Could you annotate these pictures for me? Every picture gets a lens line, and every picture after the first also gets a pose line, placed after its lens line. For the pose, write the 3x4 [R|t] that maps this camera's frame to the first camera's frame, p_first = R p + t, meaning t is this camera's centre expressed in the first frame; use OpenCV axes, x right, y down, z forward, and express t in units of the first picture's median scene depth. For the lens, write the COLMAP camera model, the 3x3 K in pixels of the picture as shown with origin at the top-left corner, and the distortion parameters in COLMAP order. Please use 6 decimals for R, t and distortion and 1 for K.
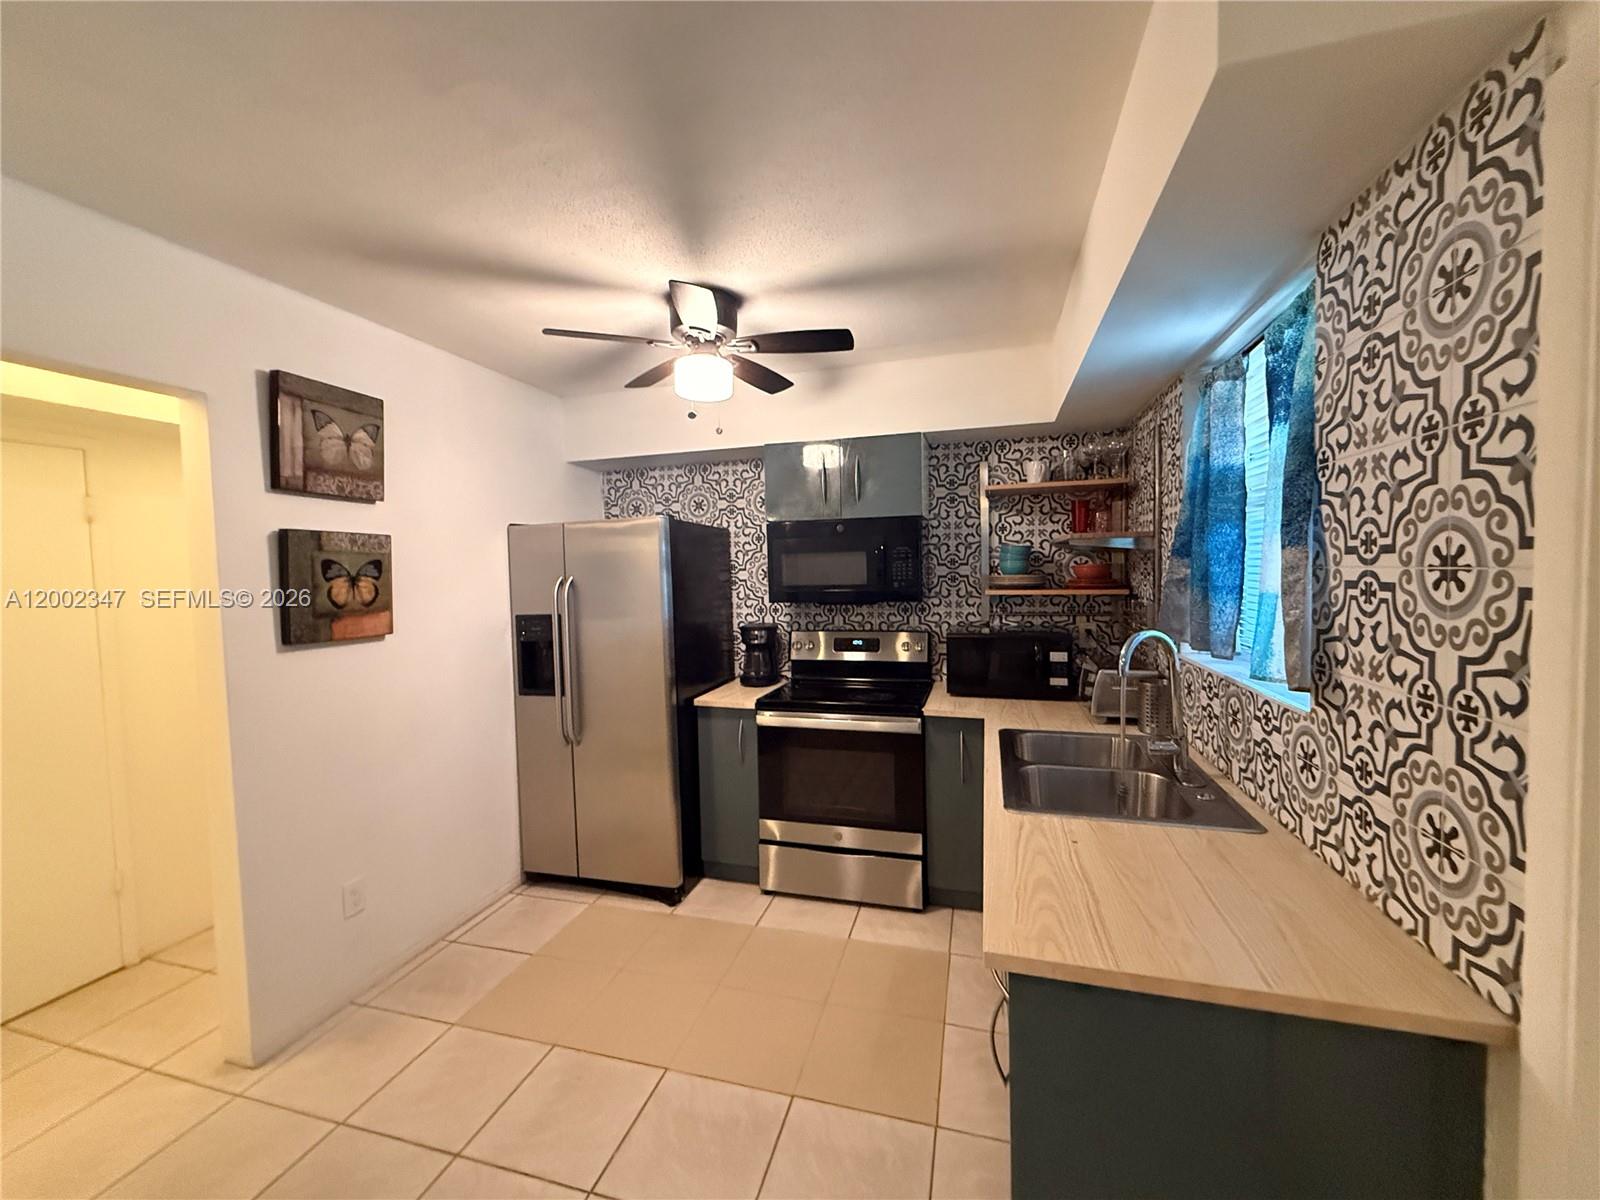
lens RADIAL K [[642.1, 0, 797.8], [0, 642.1, 598.9], [0, 0, 1]] dist [0.002253, -0.000316]
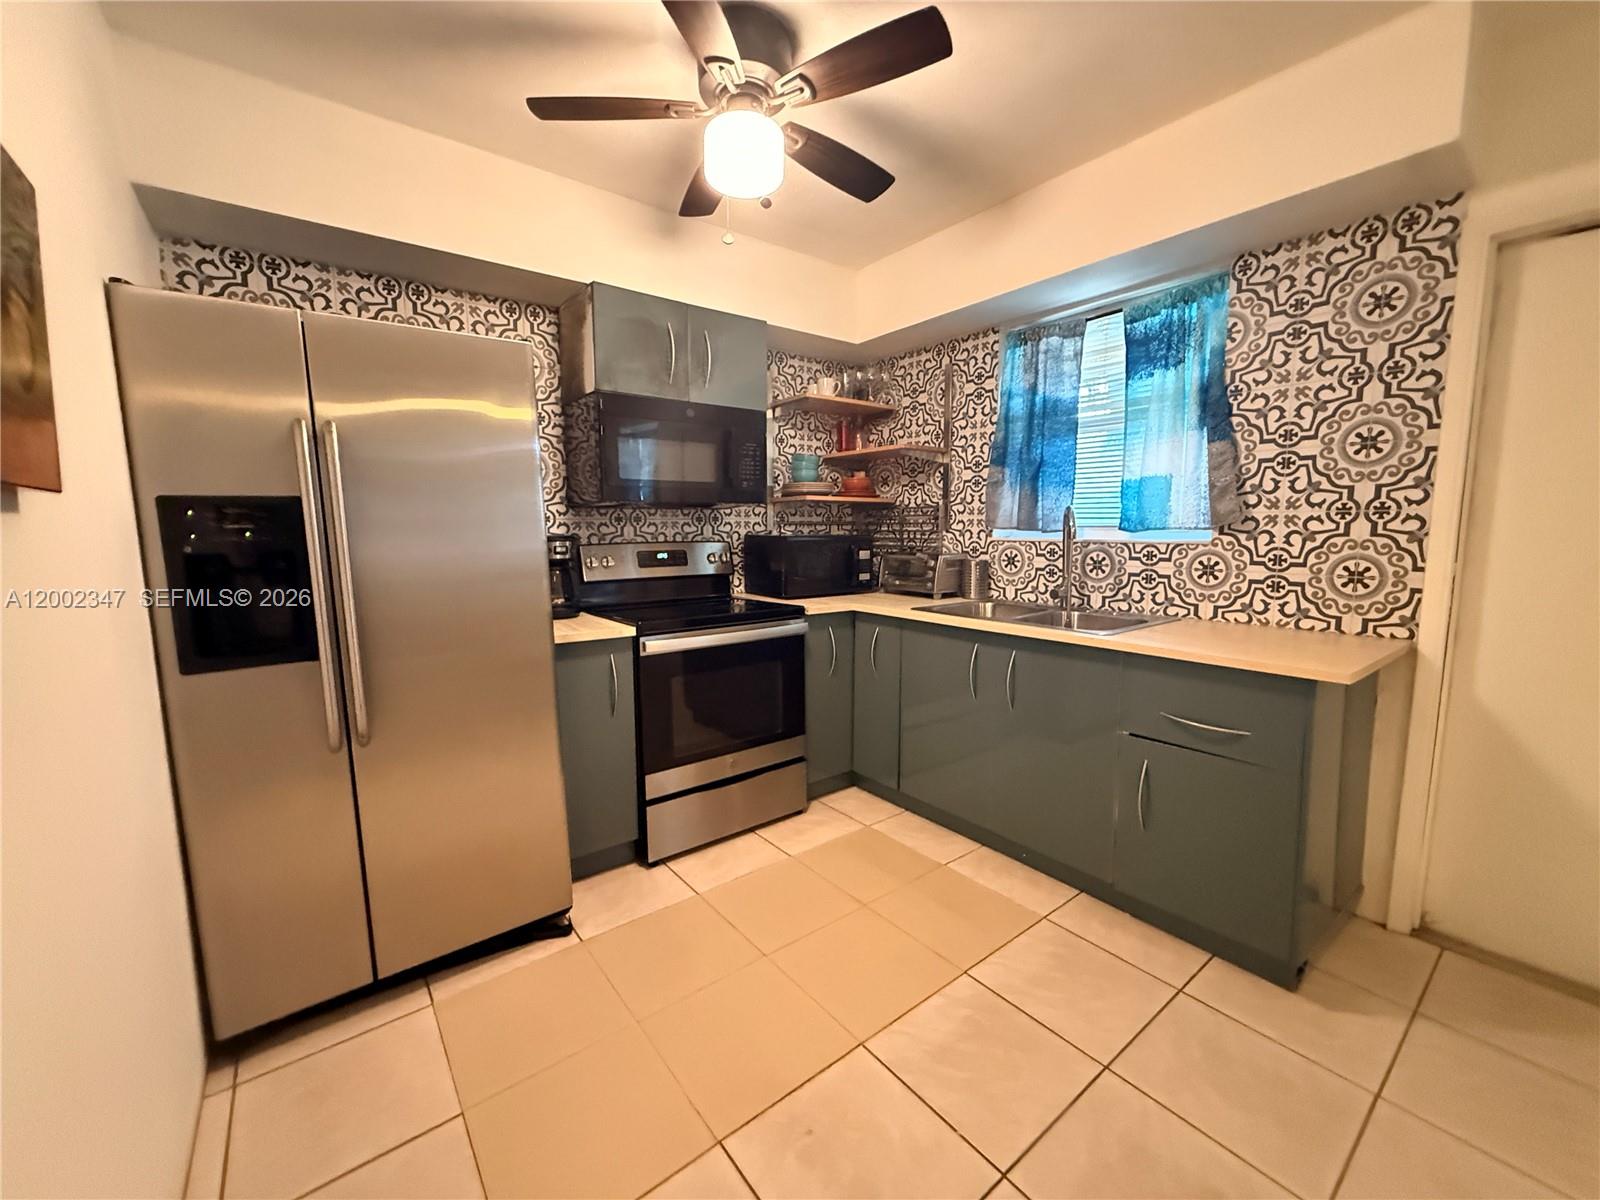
lens RADIAL K [[642.1, 0, 792.4], [0, 642.1, 599.2], [0, 0, 1]] dist [0.002253, -0.000316]
pose [[0.587046, -0.073423, 0.806217, -0.578345], [0.029889, 0.997165, 0.069049, 0.082799], [-0.809001, -0.016438, 0.587577, 0.411936]]
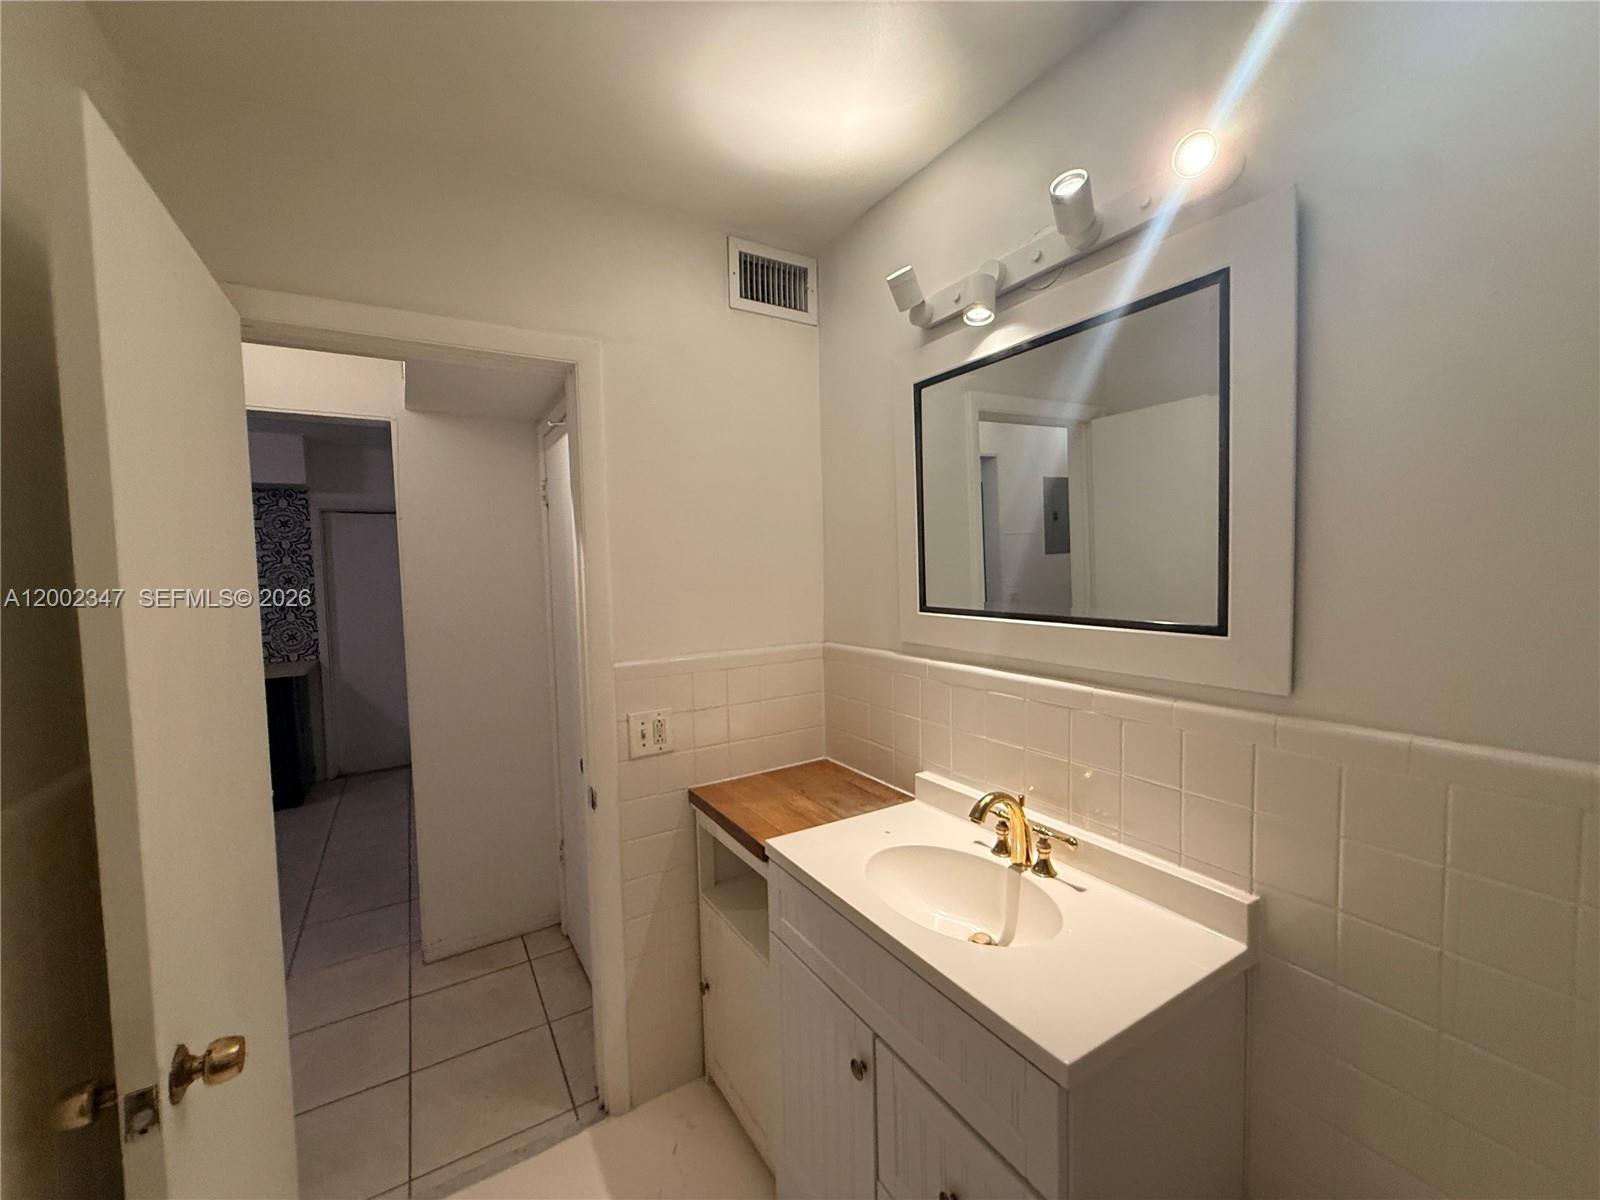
lens RADIAL K [[642.1, 0, 790.3], [0, 642.1, 591.0], [0, 0, 1]] dist [0.002253, -0.000316]
pose [[-0.726524, -0.000964, 0.687140, -1.677851], [0.071554, 0.994456, 0.077050, -0.024171], [-0.683405, 0.105146, -0.722427, 0.626558]]
